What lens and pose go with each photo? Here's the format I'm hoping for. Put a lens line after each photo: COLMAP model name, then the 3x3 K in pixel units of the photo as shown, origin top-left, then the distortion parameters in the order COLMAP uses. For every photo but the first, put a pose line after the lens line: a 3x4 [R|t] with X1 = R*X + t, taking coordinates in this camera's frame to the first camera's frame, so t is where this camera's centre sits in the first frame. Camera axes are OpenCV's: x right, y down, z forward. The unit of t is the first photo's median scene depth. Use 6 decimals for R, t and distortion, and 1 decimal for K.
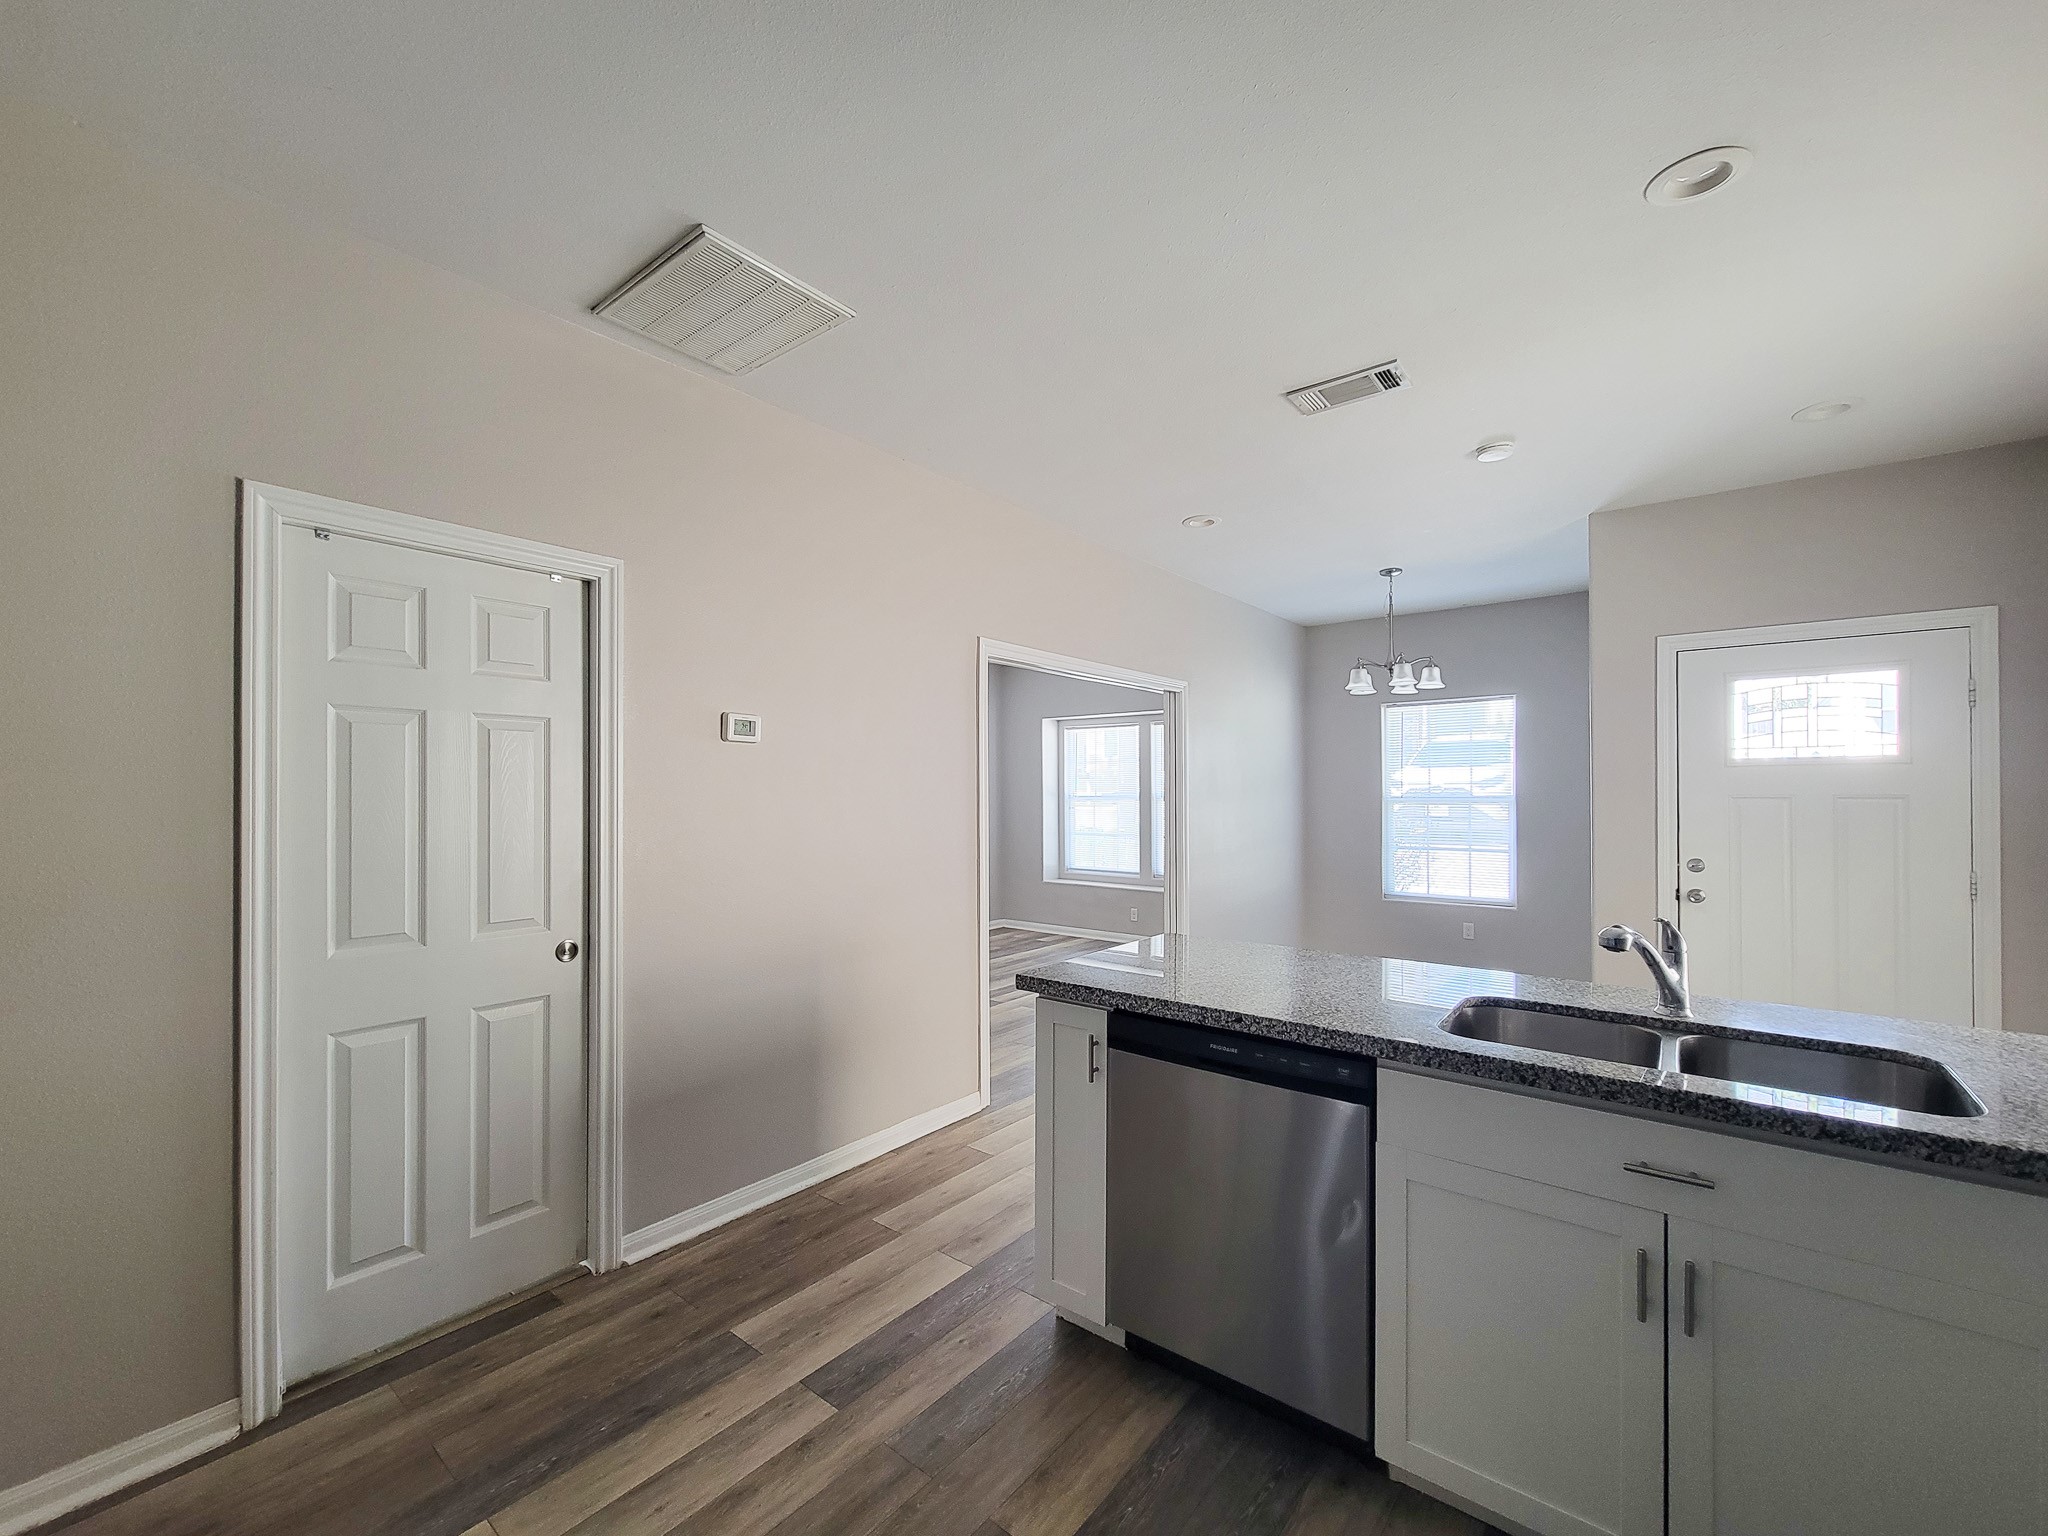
lens RADIAL K [[865.3, 0, 1025.1], [0, 865.3, 783.5], [0, 0, 1]] dist [-0.003220, -0.001009]
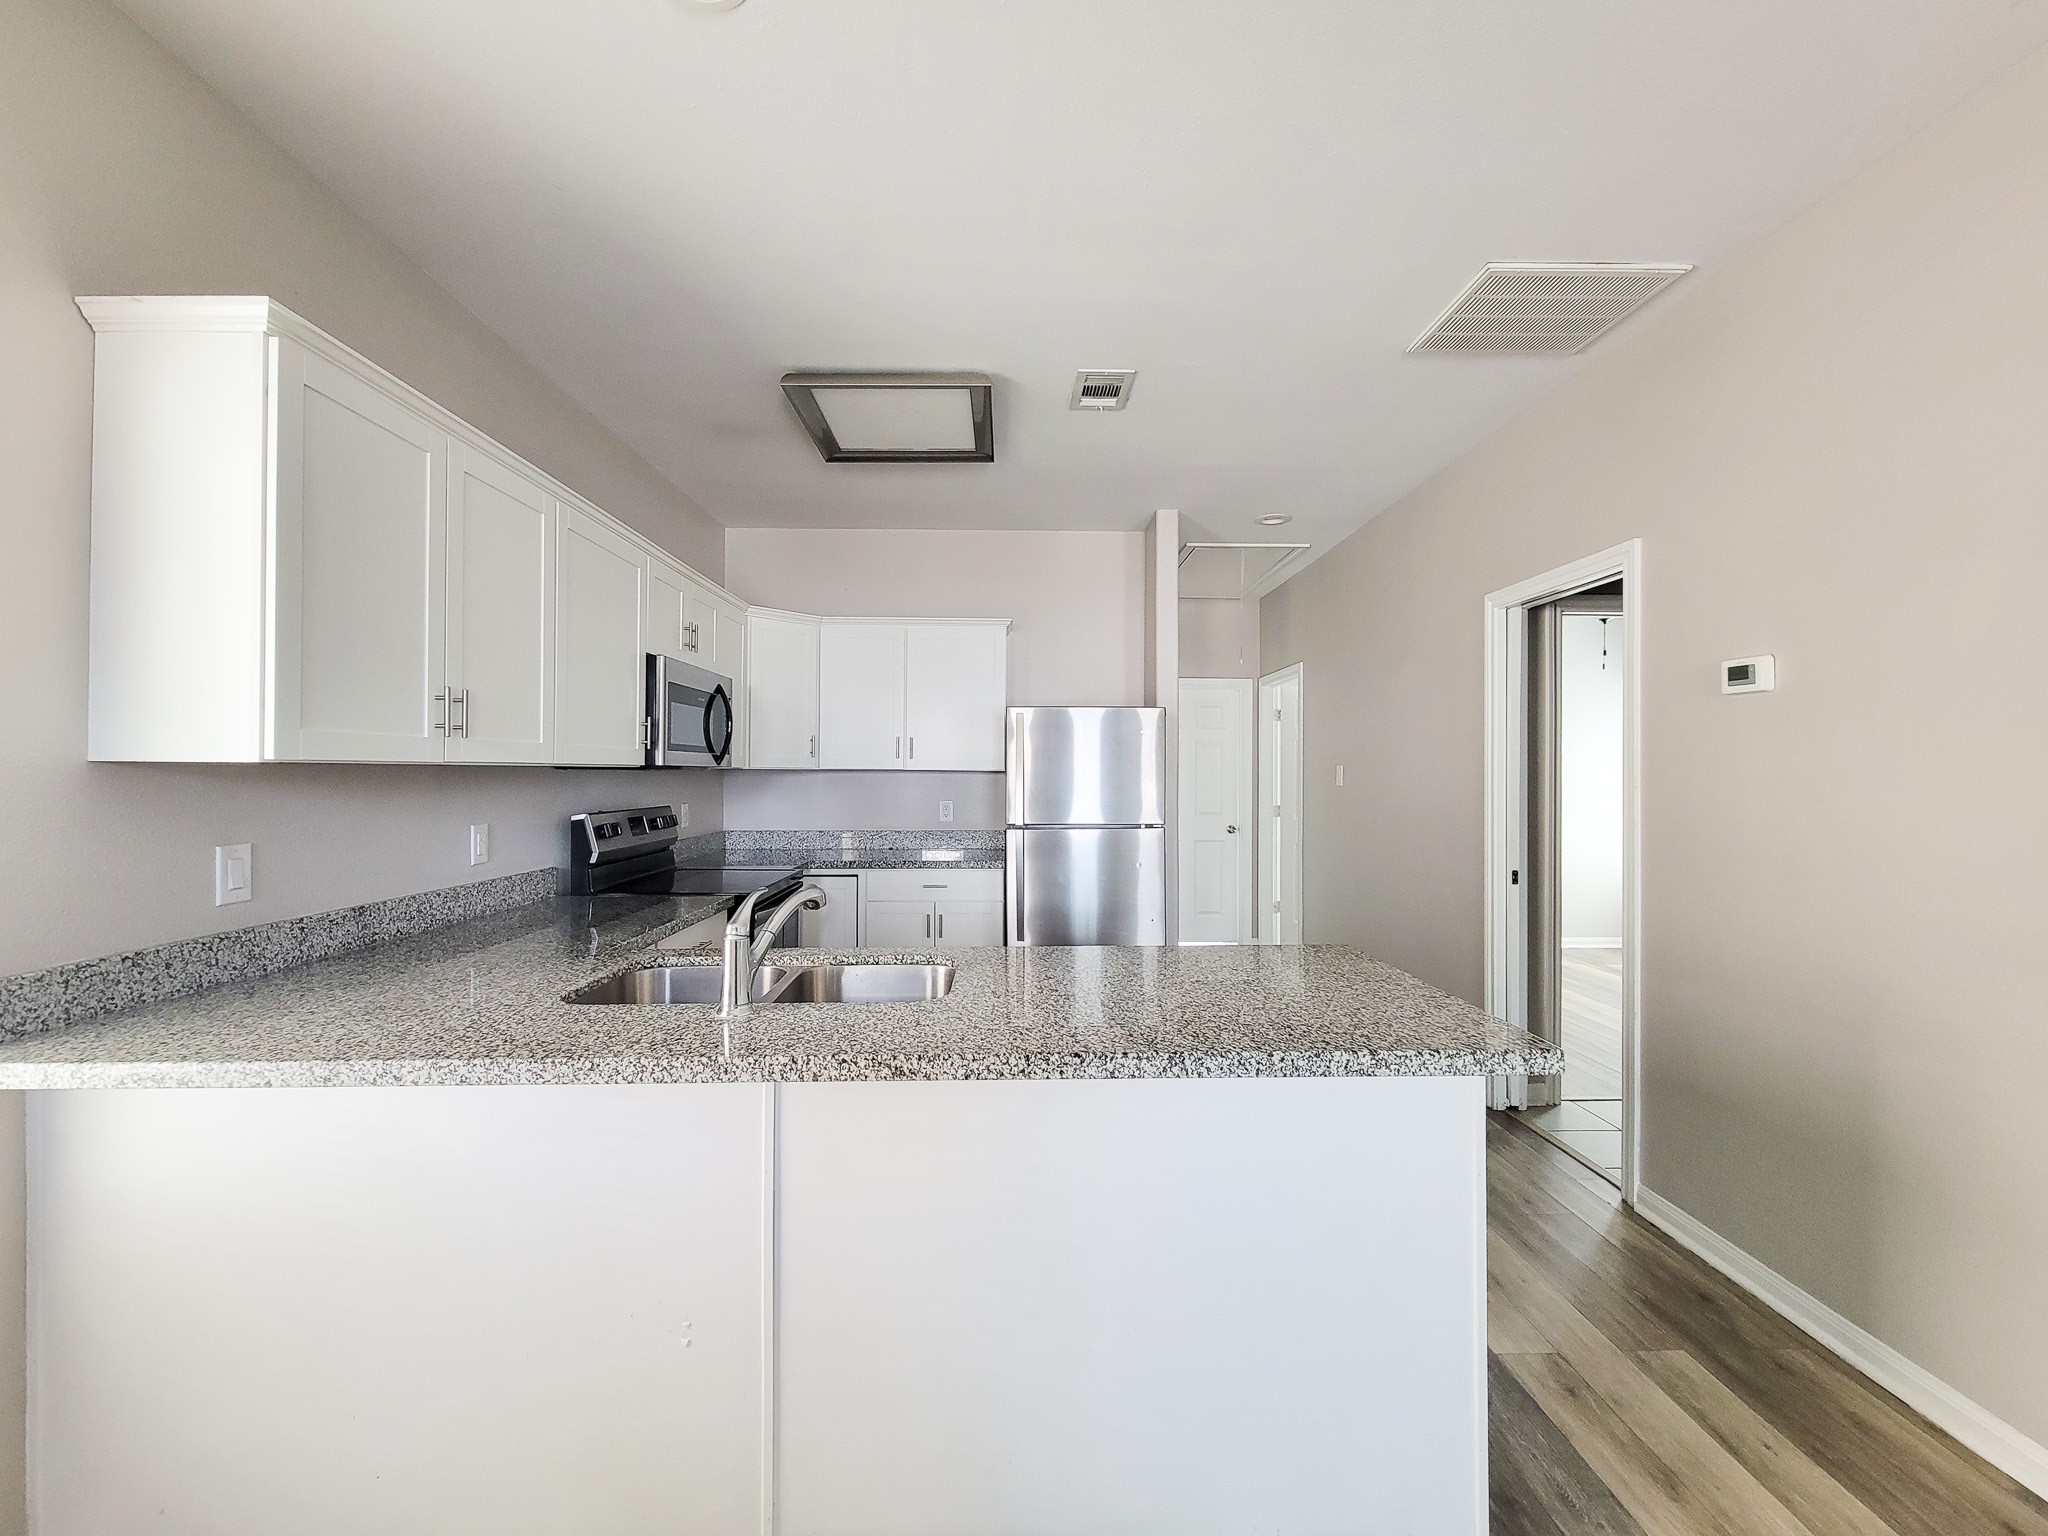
lens RADIAL K [[865.3, 0, 1024.6], [0, 865.3, 767.9], [0, 0, 1]] dist [-0.003220, -0.001009]
pose [[-0.776738, -0.005402, -0.629801, 0.819131], [0.003755, 0.999906, -0.013209, 0.032650], [0.629813, -0.012625, -0.776644, 1.421587]]
